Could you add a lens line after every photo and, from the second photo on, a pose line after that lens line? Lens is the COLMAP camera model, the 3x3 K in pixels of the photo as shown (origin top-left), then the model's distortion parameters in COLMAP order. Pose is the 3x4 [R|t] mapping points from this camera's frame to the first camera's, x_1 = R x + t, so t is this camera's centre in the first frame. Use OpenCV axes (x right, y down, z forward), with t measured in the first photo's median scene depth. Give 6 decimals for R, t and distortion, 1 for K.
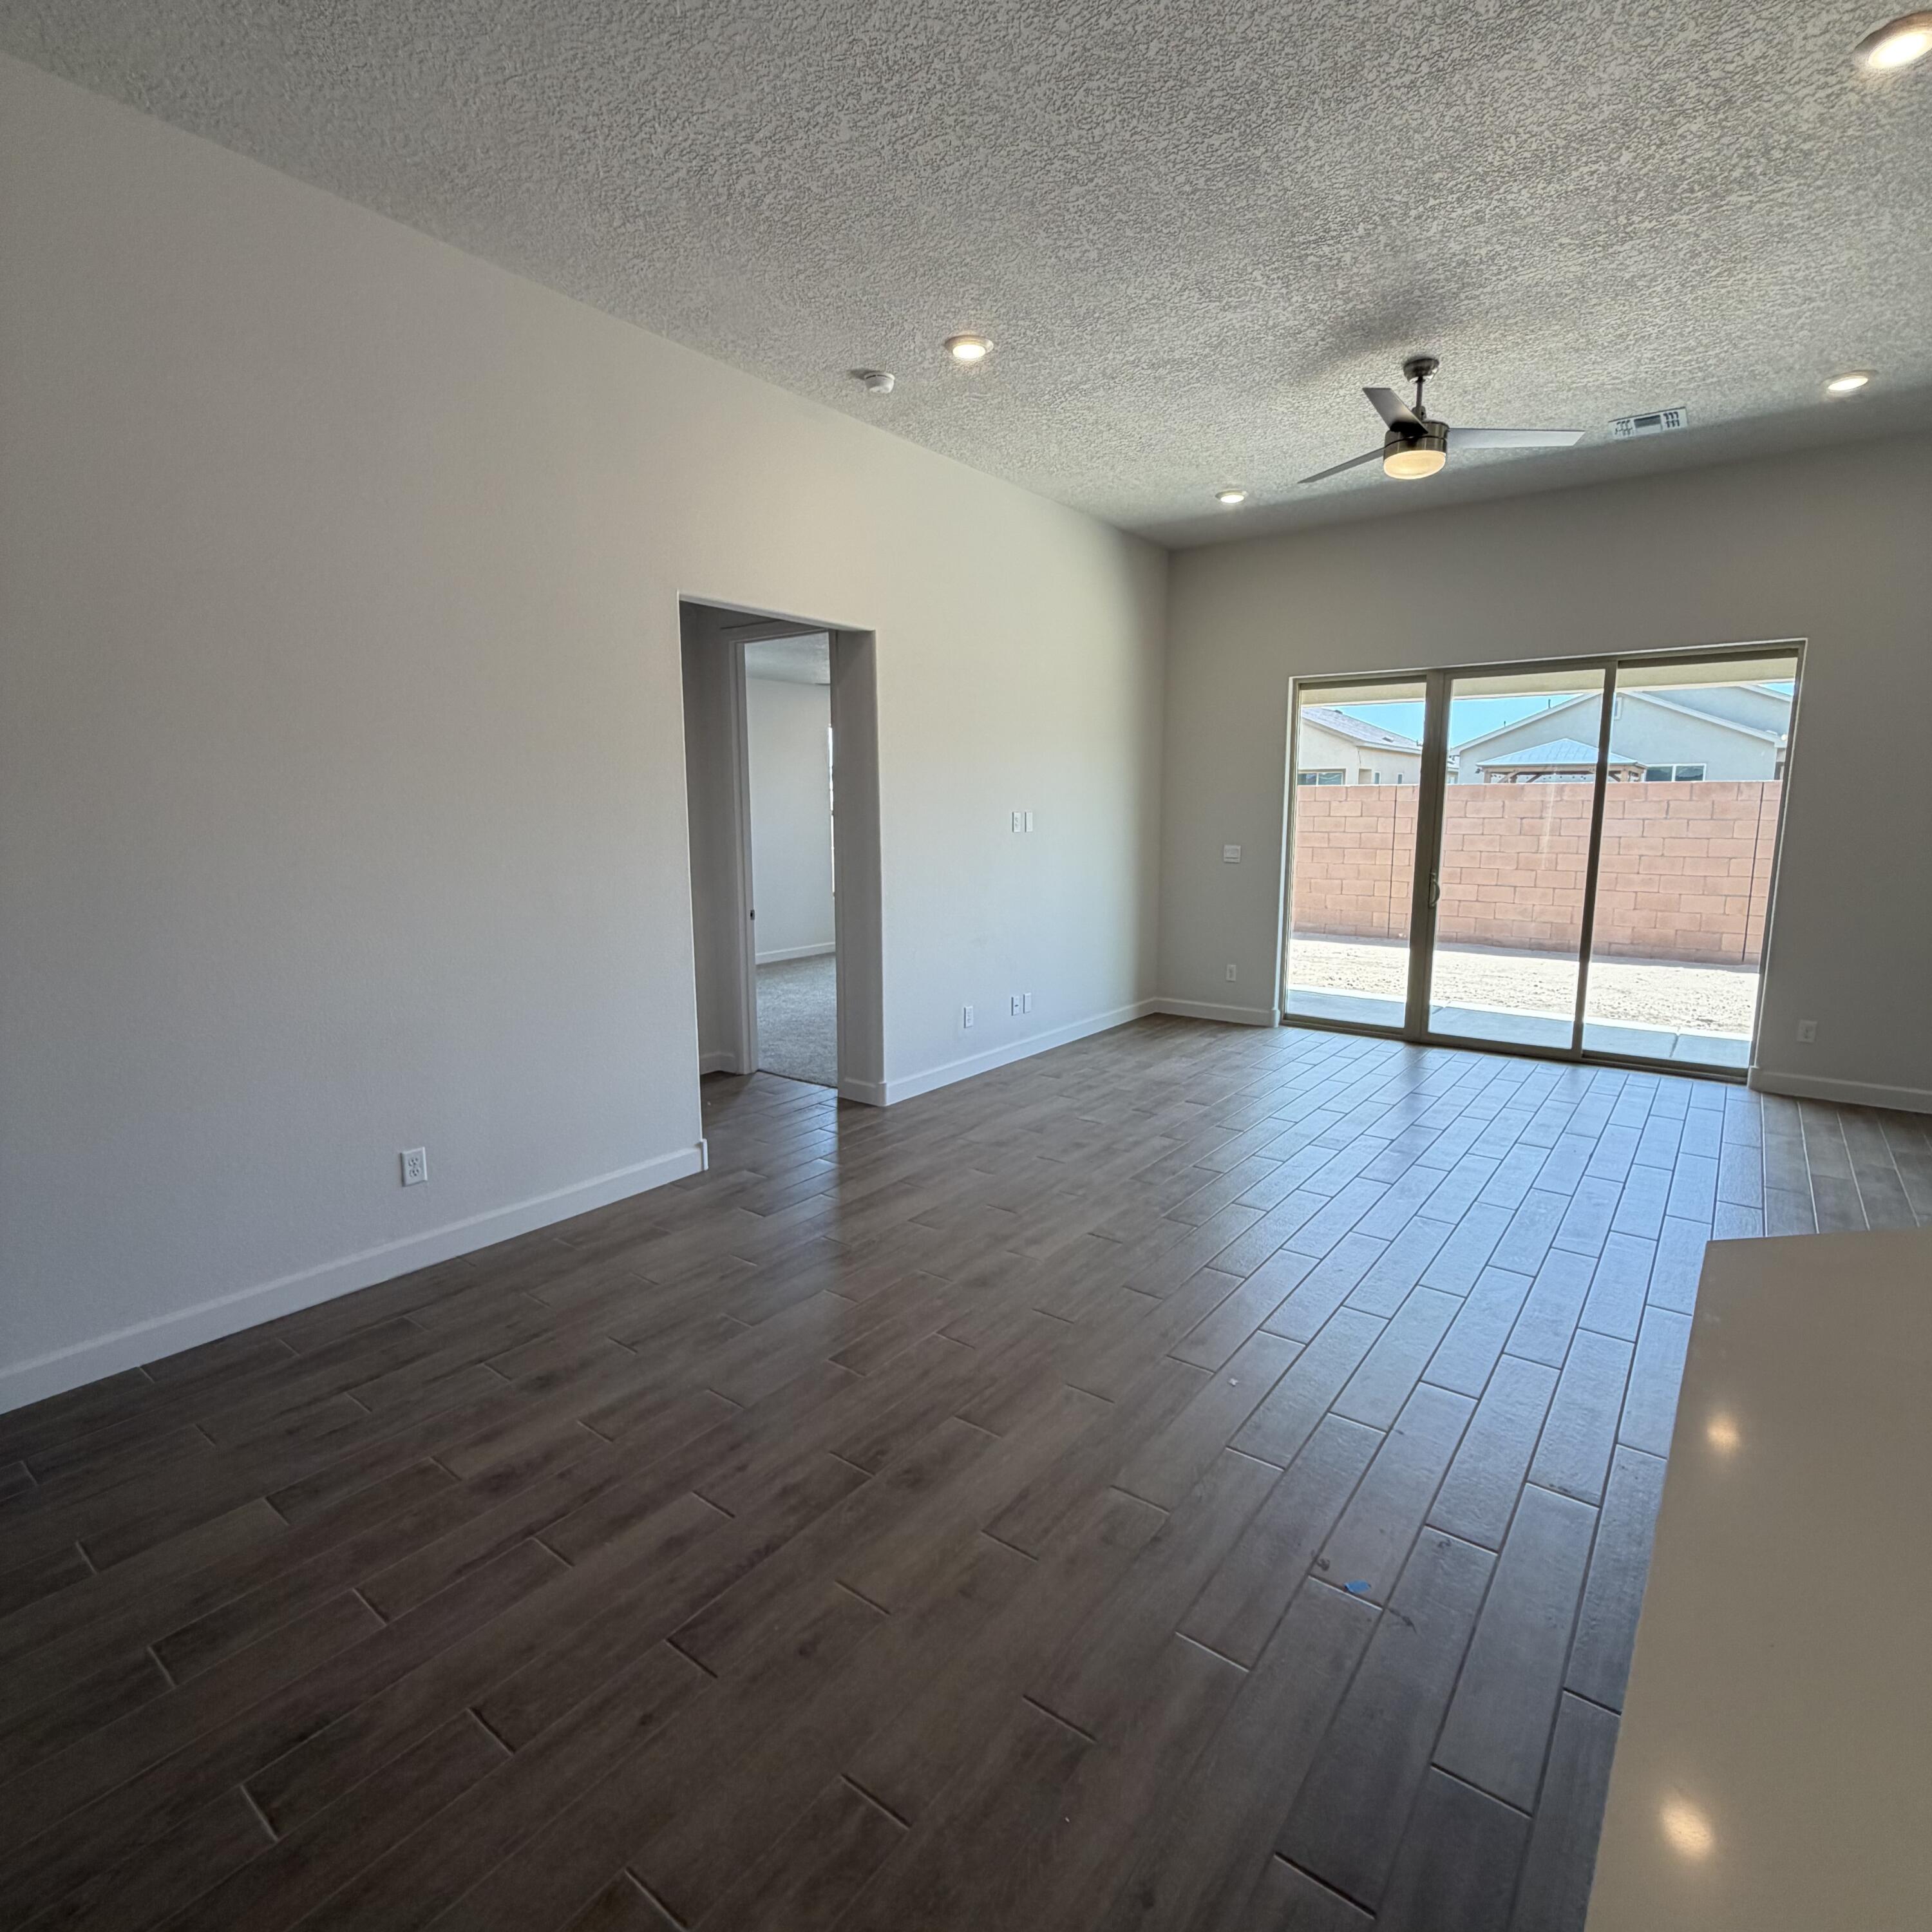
lens RADIAL K [[1028.5, 0, 967.7], [0, 1028.5, 959.6], [0, 0, 1]] dist [0.000722, -0.000573]
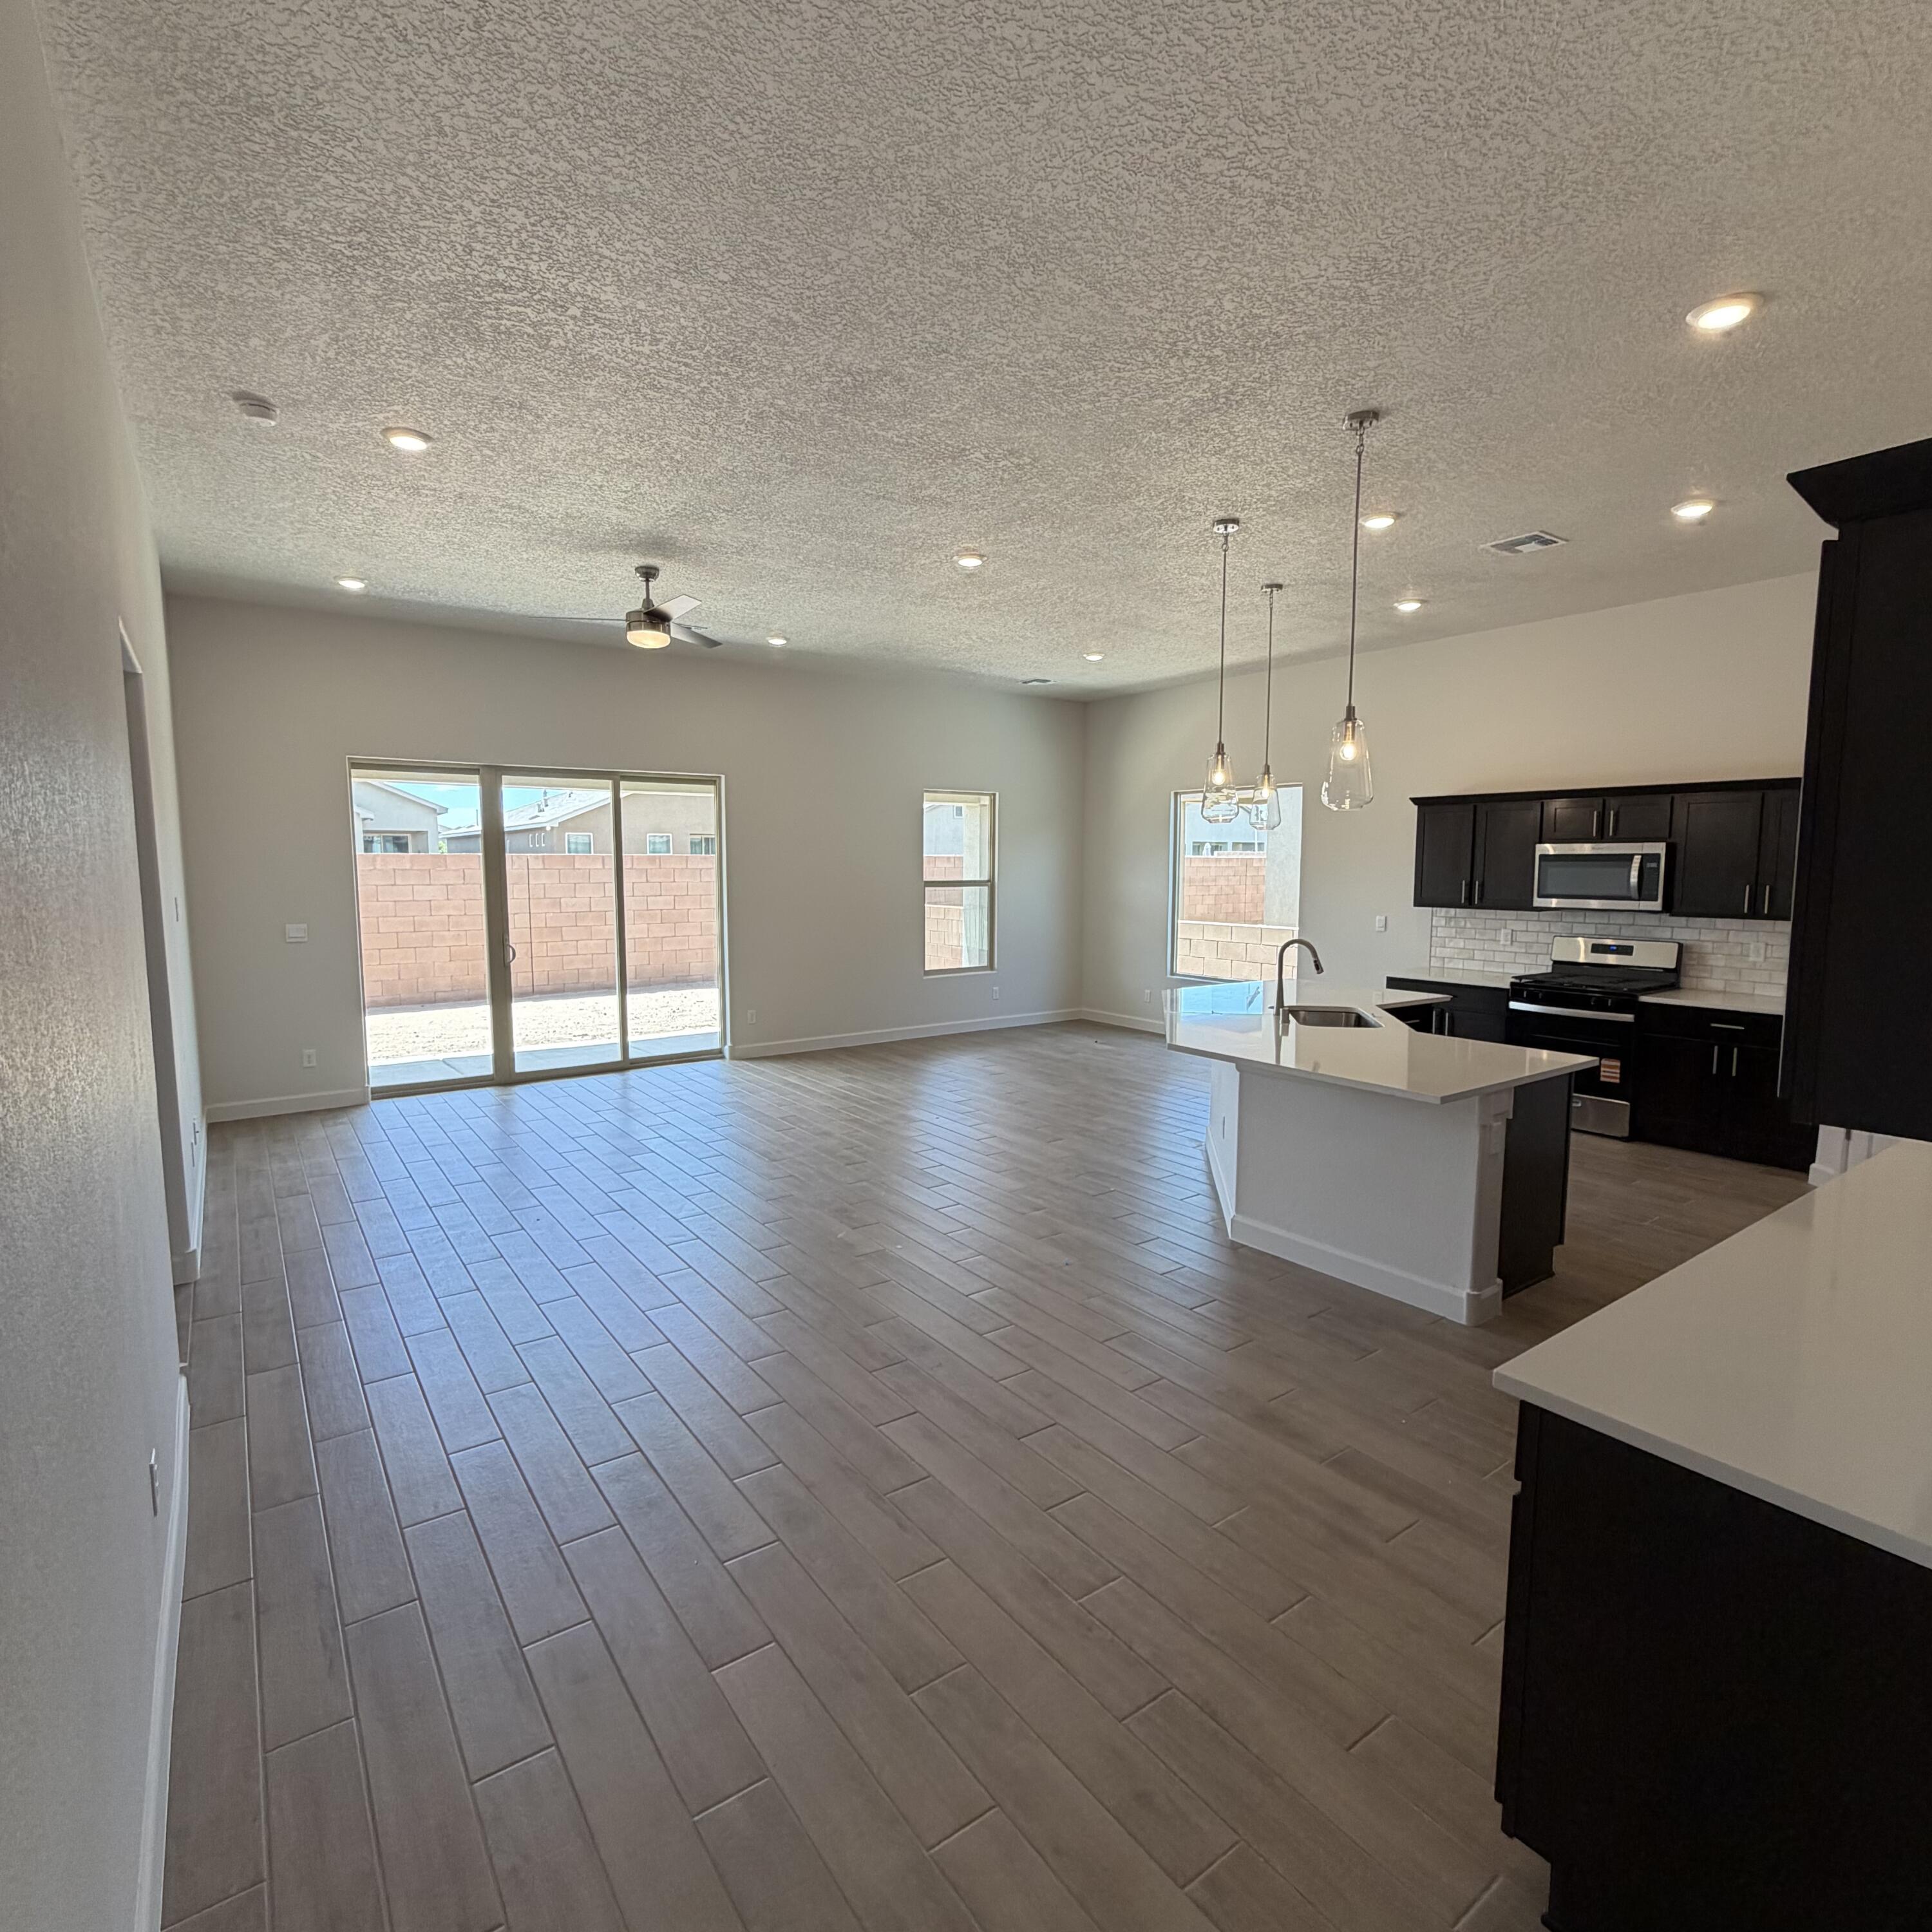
lens RADIAL K [[1028.5, 0, 961.4], [0, 1028.5, 958.8], [0, 0, 1]] dist [0.000722, -0.000573]
pose [[0.297592, -0.090102, 0.950432, -0.550281], [0.144246, 0.988351, 0.048532, -0.045466], [-0.943733, 0.122654, 0.307122, 0.164867]]
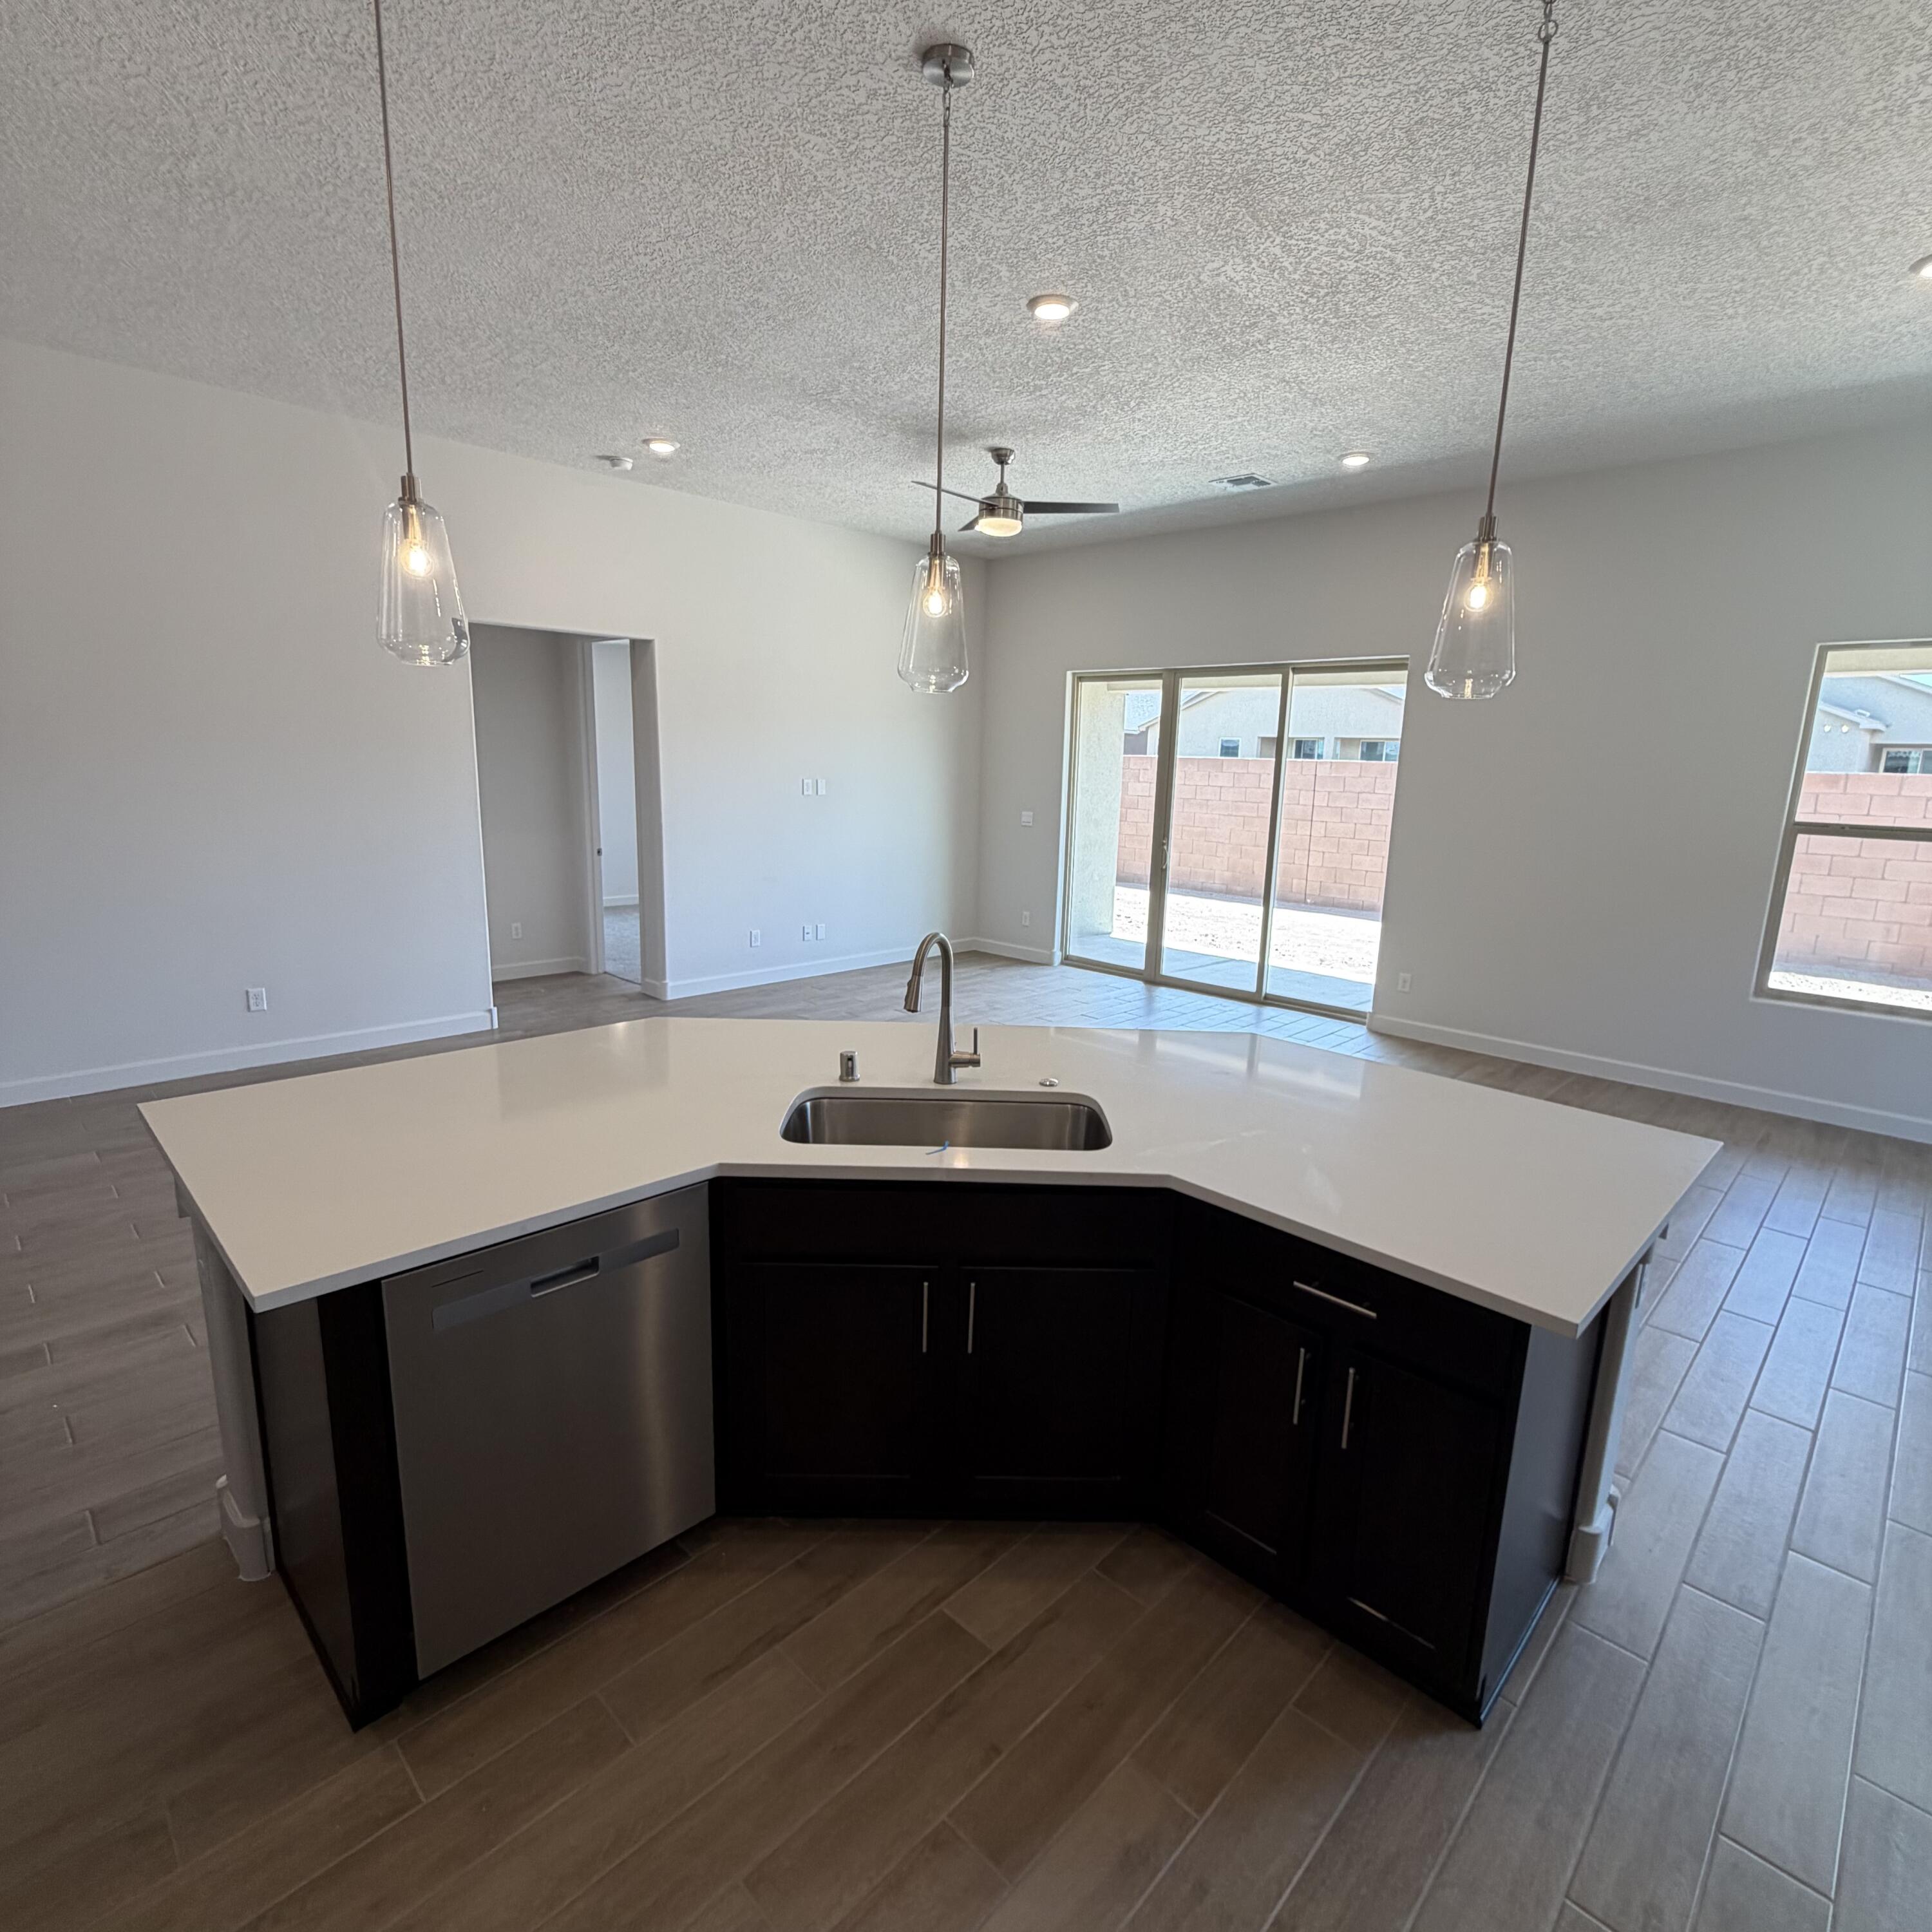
lens RADIAL K [[1028.5, 0, 967.7], [0, 1028.5, 959.7], [0, 0, 1]] dist [0.000722, -0.000573]
pose [[0.991977, 0.051745, -0.115342, 0.401309], [-0.046670, 0.997838, 0.046272, 0.010142], [0.117486, -0.040518, 0.992248, -0.236856]]
